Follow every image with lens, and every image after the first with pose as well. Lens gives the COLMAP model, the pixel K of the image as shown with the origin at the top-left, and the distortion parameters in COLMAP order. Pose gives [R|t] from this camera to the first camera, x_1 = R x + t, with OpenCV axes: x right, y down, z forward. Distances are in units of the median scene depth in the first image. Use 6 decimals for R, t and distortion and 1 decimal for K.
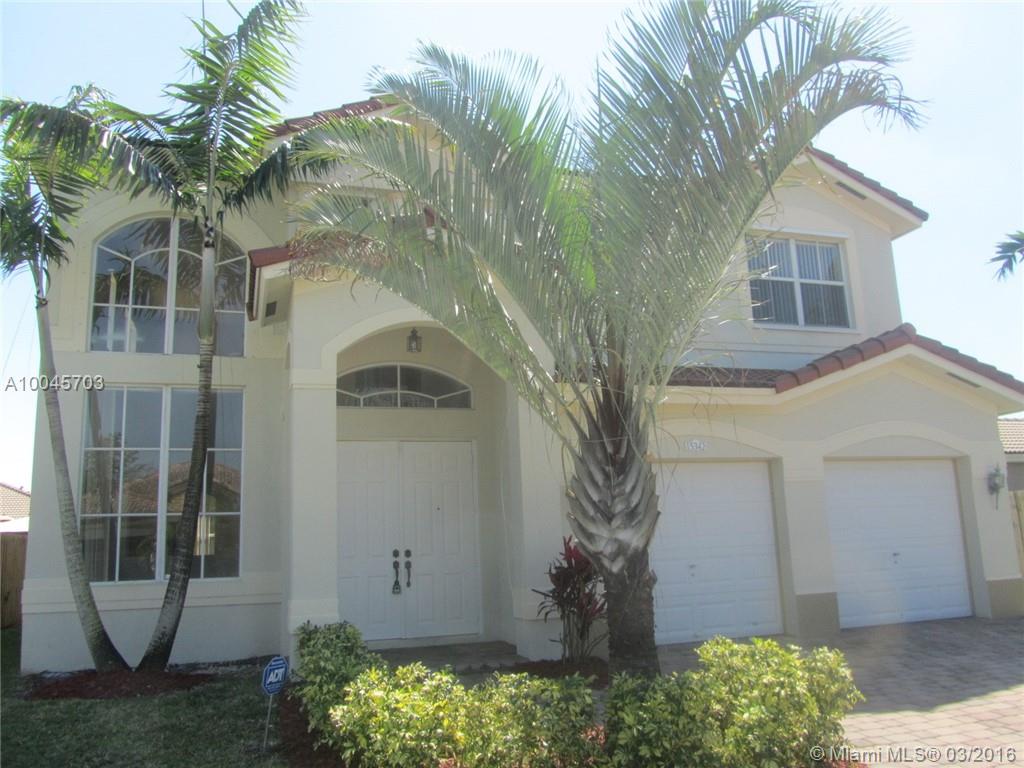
lens RADIAL K [[837.2, 0, 510.9], [0, 837.2, 376.2], [0, 0, 1]] dist [-0.047338, 0.001189]
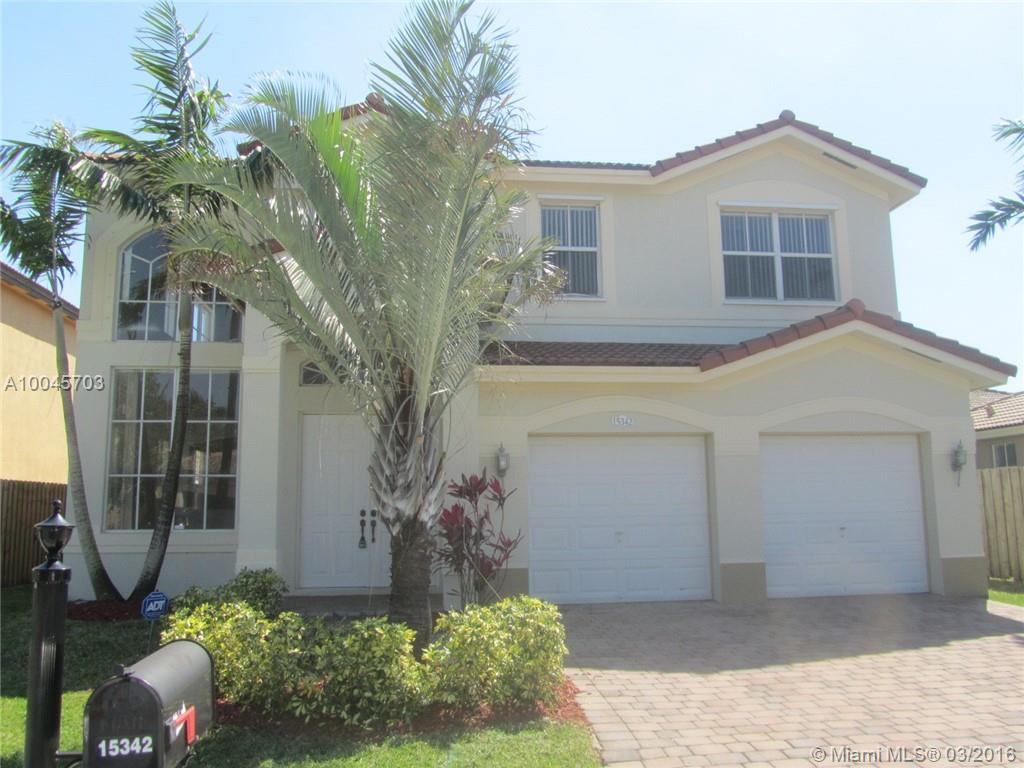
lens RADIAL K [[837.2, 0, 514.2], [0, 837.2, 382.8], [0, 0, 1]] dist [-0.047338, 0.001189]
pose [[0.980344, -0.002733, -0.197276, 0.291498], [0.013822, 0.998399, 0.054852, -0.025571], [0.196810, -0.056501, 0.978812, -0.068812]]
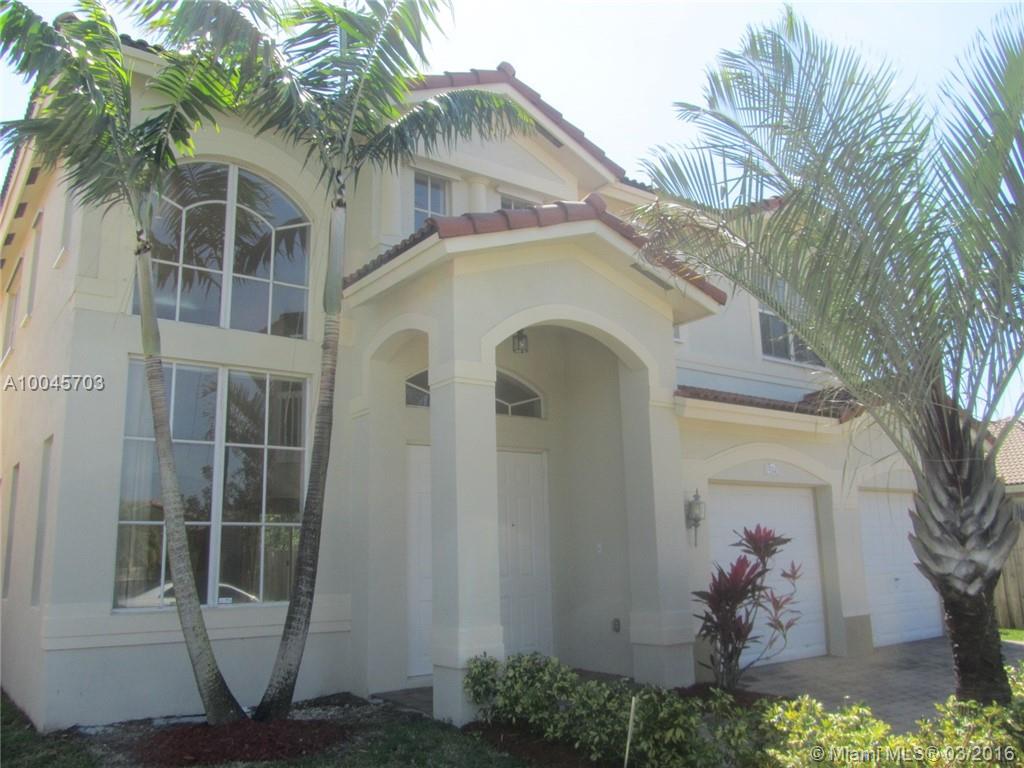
lens RADIAL K [[837.2, 0, 505.8], [0, 837.2, 387.7], [0, 0, 1]] dist [-0.047338, 0.001189]
pose [[0.950686, 0.077555, 0.300302, -0.390636], [-0.074227, 0.996988, -0.022492, 0.029708], [-0.301142, -0.000908, 0.953579, 0.131337]]
